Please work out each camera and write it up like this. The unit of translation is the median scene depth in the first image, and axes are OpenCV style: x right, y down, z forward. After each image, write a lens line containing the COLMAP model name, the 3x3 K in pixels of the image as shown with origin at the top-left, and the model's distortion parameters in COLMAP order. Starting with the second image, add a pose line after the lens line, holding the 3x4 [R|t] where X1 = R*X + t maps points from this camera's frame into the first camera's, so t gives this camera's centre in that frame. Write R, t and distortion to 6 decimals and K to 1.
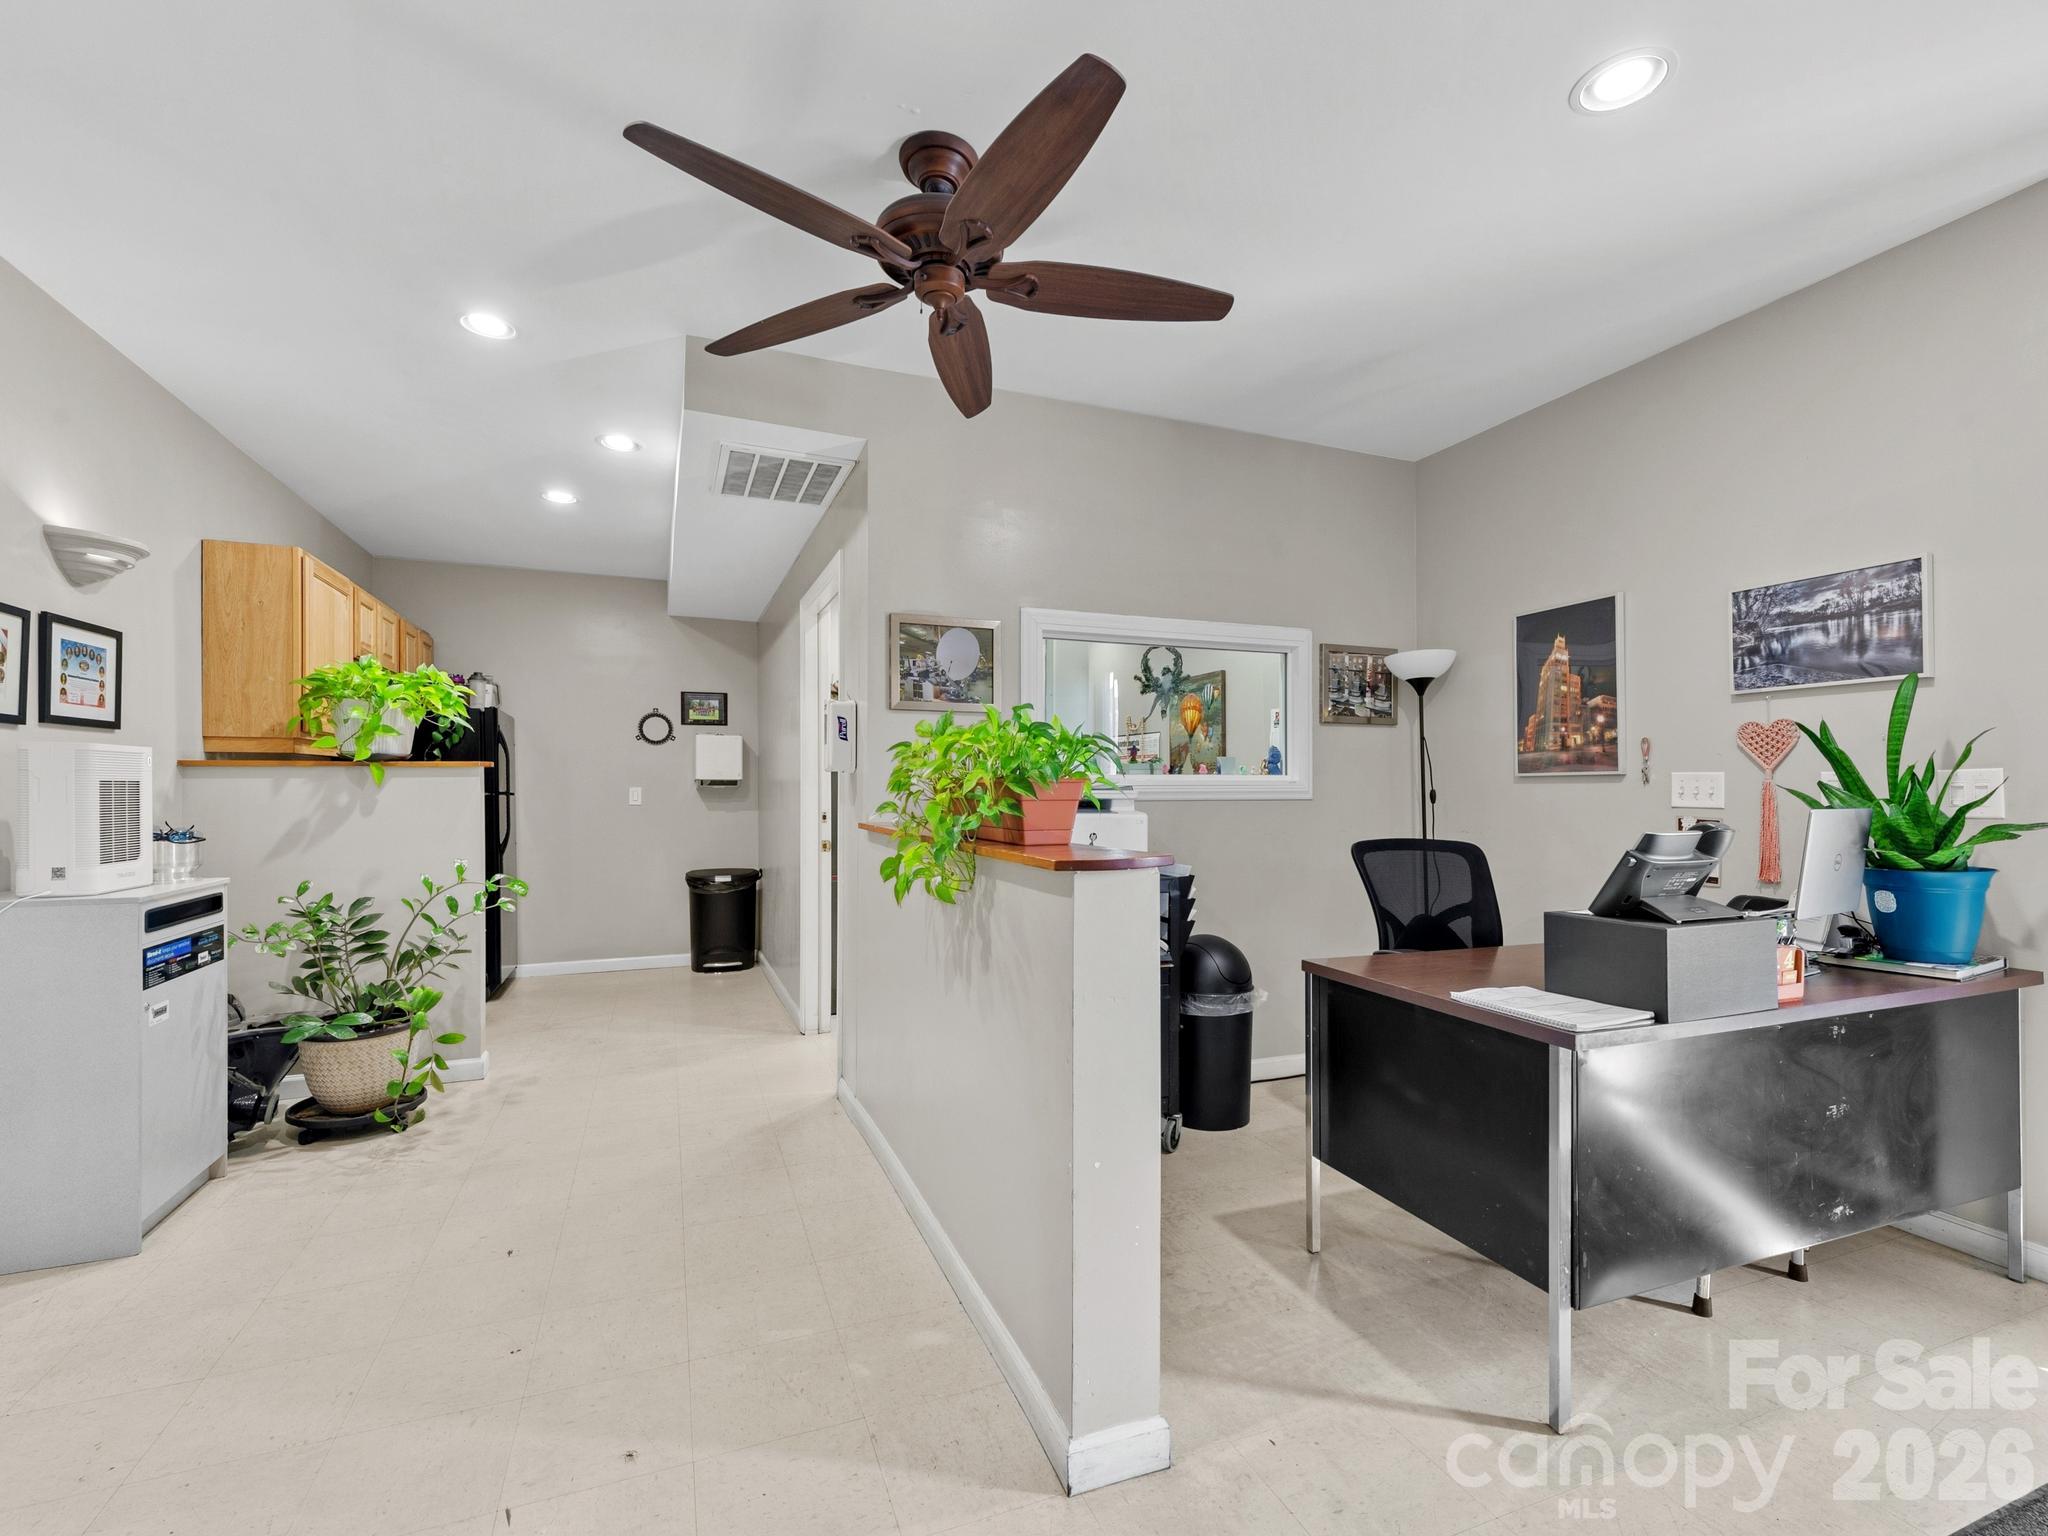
lens RADIAL K [[922.1, 0, 1028.0], [0, 922.1, 777.2], [0, 0, 1]] dist [0.000365, 0.000240]
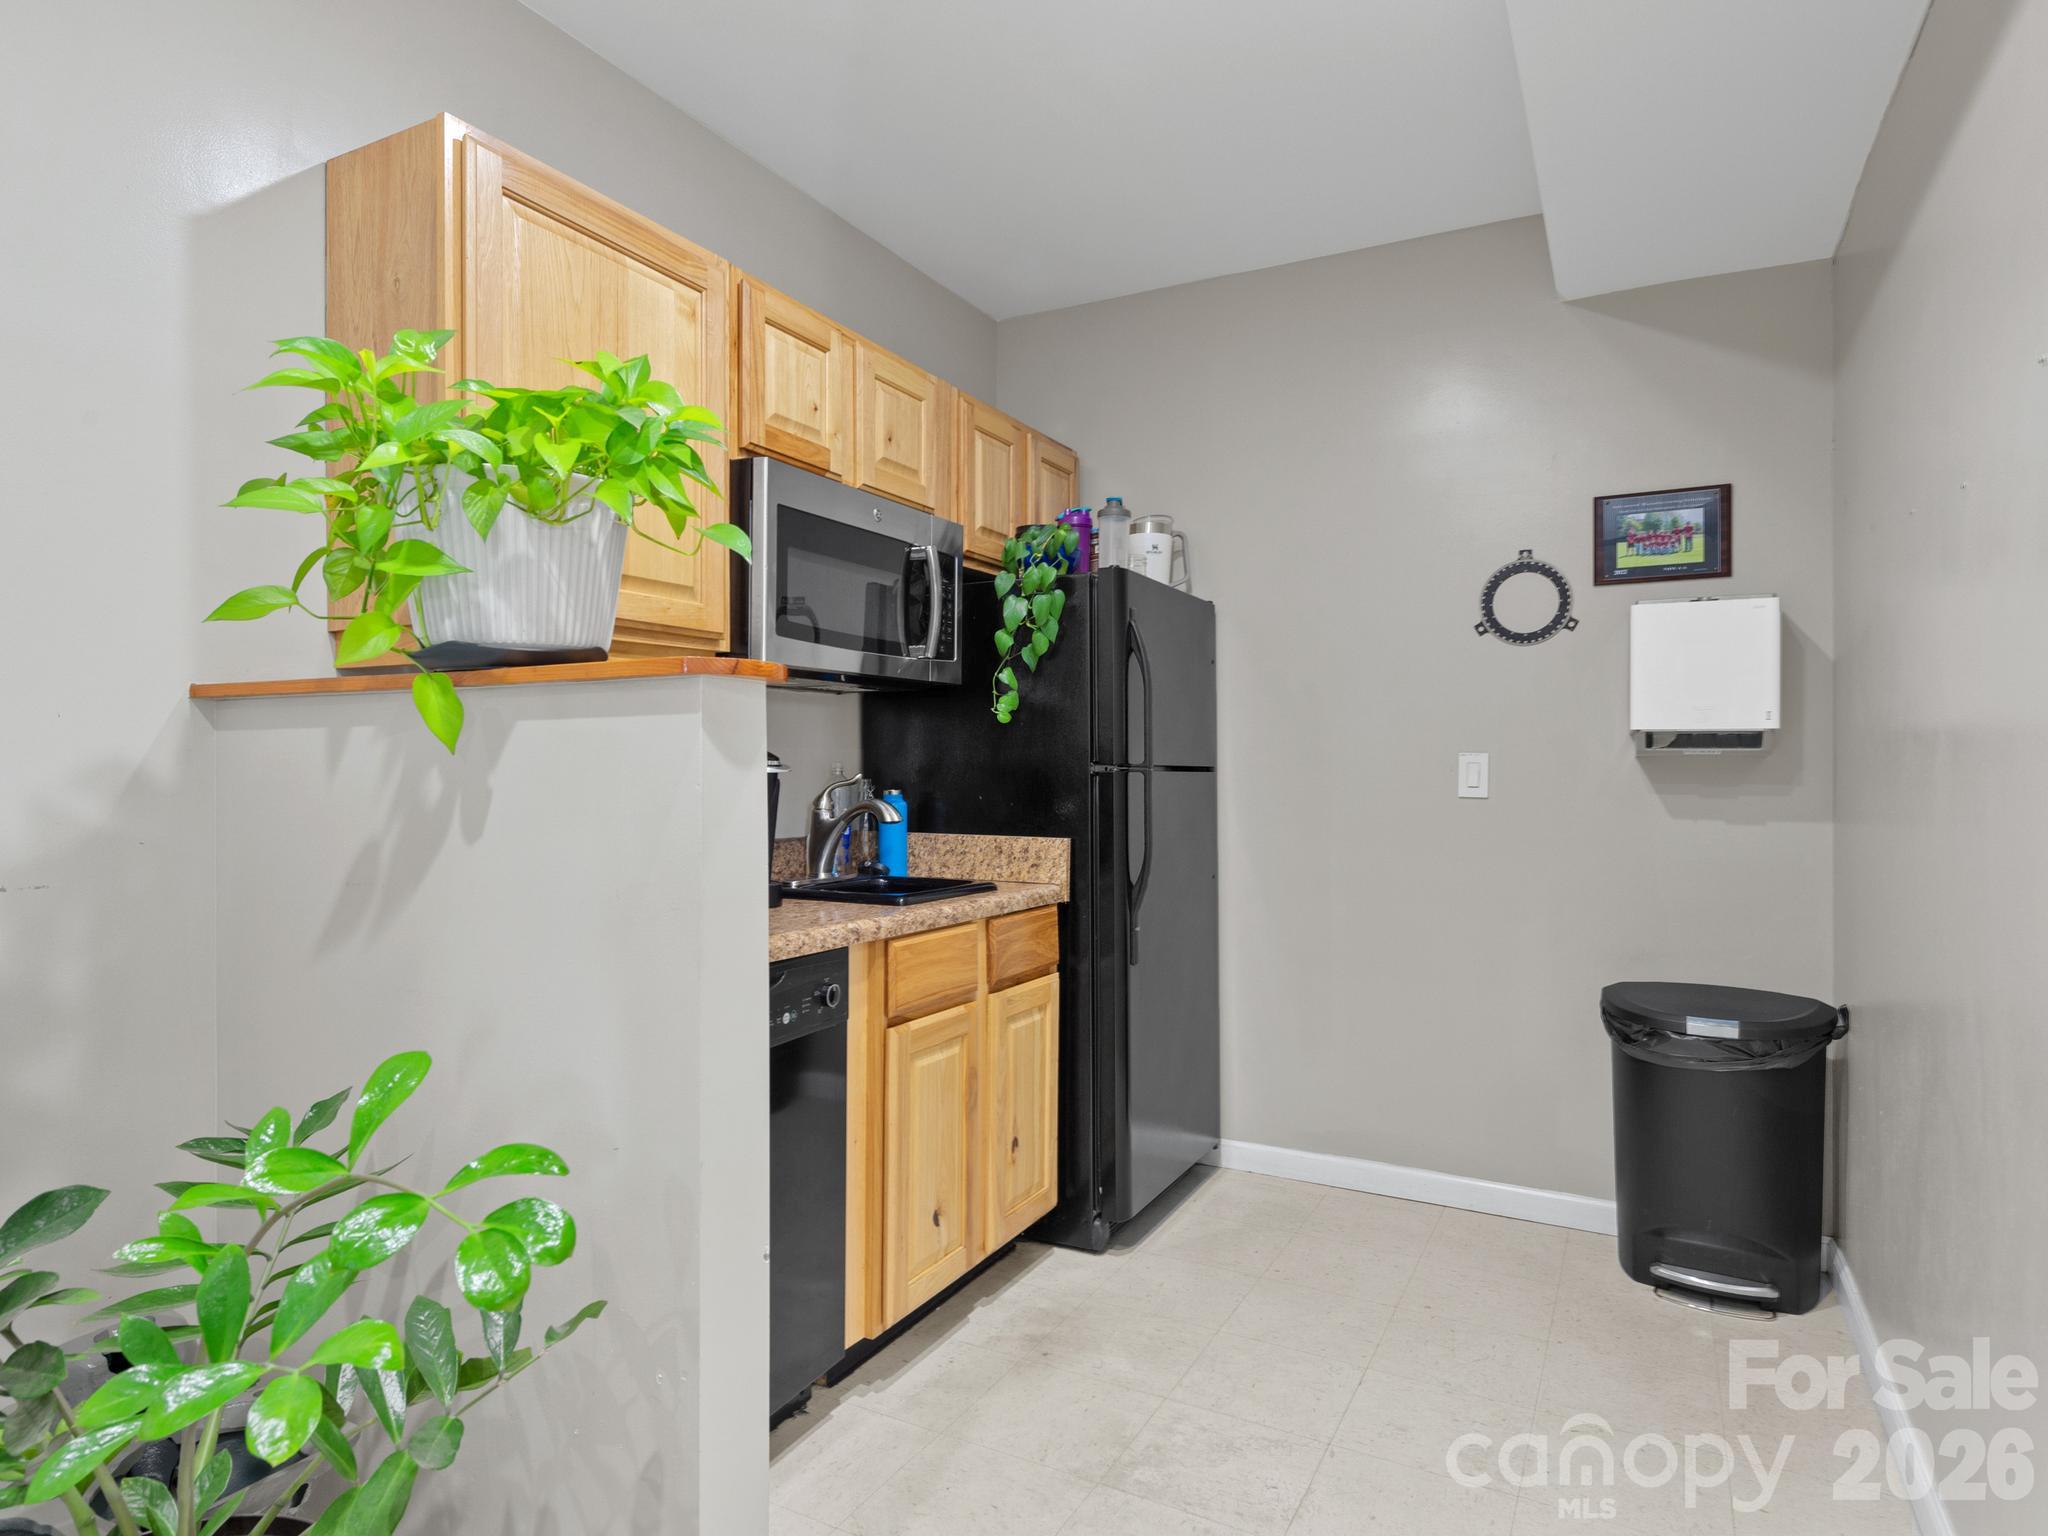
lens RADIAL K [[1172.1, 0, 1024.0], [0, 1172.1, 768.0], [0, 0, 1]] dist [0.001930, -0.000868]
pose [[0.643687, 0.006710, -0.765259, -0.198500], [0.008684, 0.999833, 0.016072, 0.008617], [0.765240, -0.016991, 0.643521, 0.637631]]
